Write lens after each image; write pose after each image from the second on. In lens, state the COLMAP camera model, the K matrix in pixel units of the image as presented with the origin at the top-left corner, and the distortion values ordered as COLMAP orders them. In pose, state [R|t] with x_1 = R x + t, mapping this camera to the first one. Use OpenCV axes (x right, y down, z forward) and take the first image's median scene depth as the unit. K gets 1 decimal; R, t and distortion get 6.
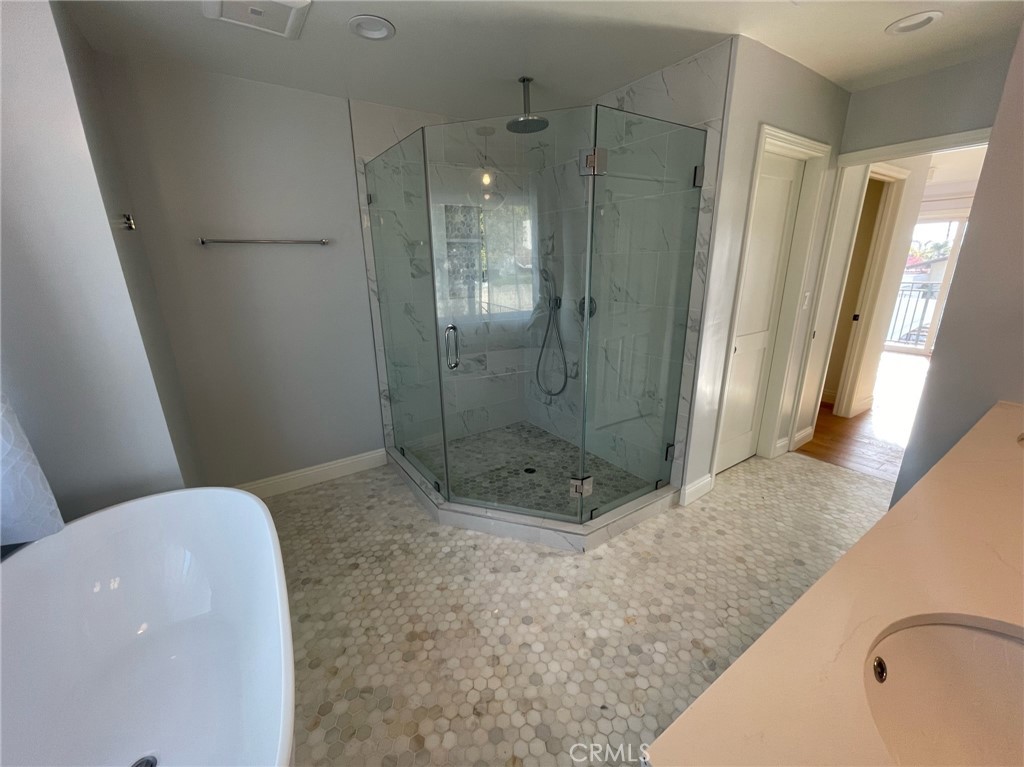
lens RADIAL K [[415.7, 0, 512.0], [0, 415.7, 383.5], [0, 0, 1]] dist [-0.003846, -0.000491]
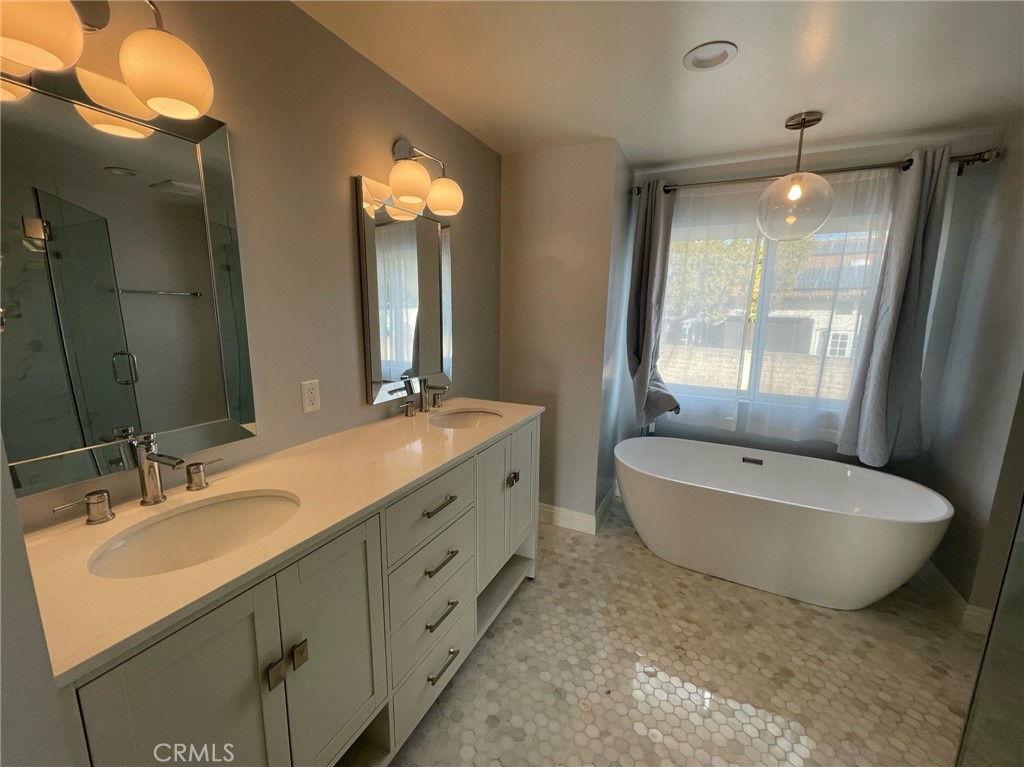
lens RADIAL K [[415.7, 0, 512.0], [0, 415.7, 383.5], [0, 0, 1]] dist [-0.003846, -0.000491]
pose [[-0.867692, 0.092152, -0.488486, 0.855192], [-0.139645, 0.897910, 0.417441, -0.395432], [0.477084, 0.430425, -0.766241, 1.263874]]
